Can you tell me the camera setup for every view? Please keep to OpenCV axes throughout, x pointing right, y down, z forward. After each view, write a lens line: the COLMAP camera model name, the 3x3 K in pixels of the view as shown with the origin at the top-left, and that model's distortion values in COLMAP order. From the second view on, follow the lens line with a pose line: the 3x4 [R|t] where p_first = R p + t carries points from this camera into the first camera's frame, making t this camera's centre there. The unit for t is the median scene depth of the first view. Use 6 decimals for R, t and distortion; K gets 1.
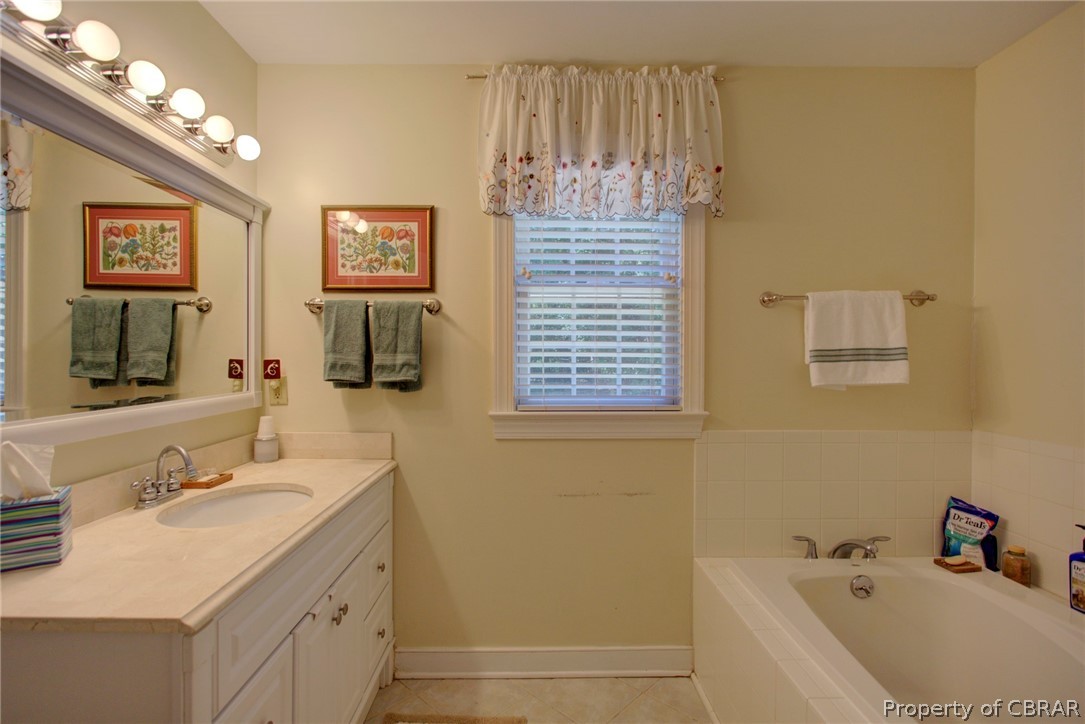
lens RADIAL K [[503.7, 0, 527.4], [0, 503.7, 364.7], [0, 0, 1]] dist [-0.009018, 0.000331]
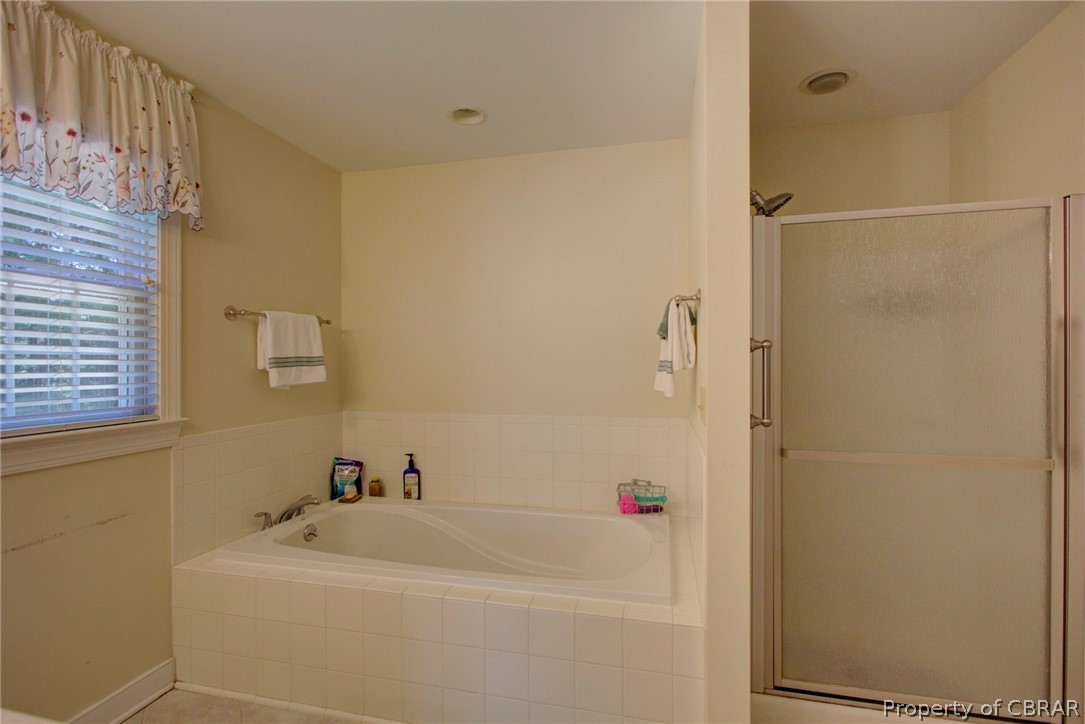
lens RADIAL K [[503.7, 0, 527.4], [0, 503.7, 364.7], [0, 0, 1]] dist [-0.009018, 0.000331]
pose [[0.260519, -0.007648, 0.965439, -0.456262], [0.016762, 0.999854, 0.003398, -0.005901], [-0.965323, 0.015298, 0.260609, 0.063988]]
